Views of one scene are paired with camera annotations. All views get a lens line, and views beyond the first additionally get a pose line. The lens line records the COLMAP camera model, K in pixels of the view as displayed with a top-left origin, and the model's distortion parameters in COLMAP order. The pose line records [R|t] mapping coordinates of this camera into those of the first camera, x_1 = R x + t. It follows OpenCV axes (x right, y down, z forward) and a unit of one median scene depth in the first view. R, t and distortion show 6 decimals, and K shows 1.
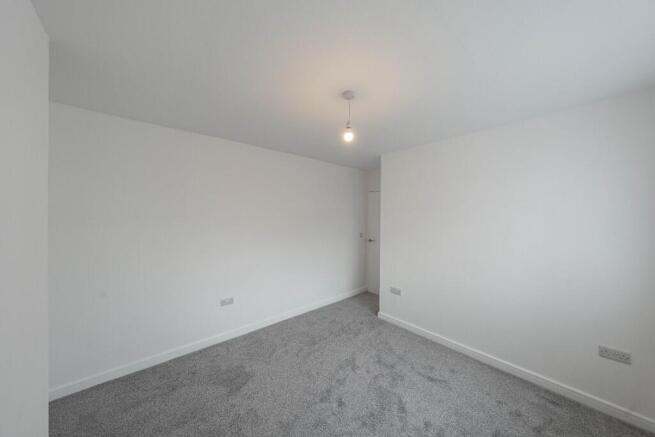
lens RADIAL K [[224.9, 0, 327.5], [0, 224.9, 218.5], [0, 0, 1]] dist [0.001550, 0.000143]
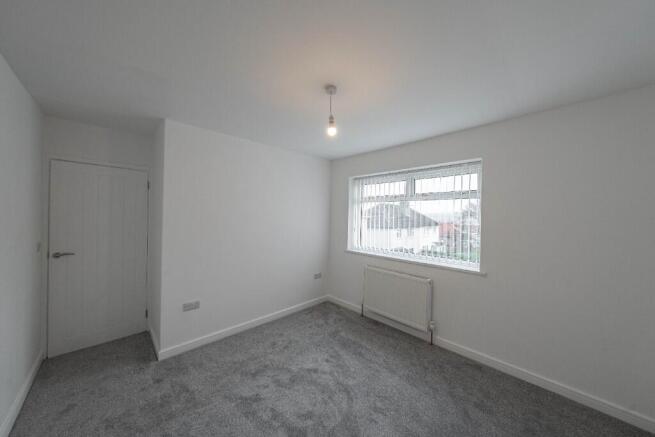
lens RADIAL K [[224.9, 0, 327.5], [0, 224.9, 218.5], [0, 0, 1]] dist [0.001550, 0.000143]
pose [[-0.066677, -0.017334, 0.997624, -0.686599], [-0.001101, 0.999850, 0.017299, 0.009472], [-0.997774, 0.000055, -0.066686, 0.806737]]
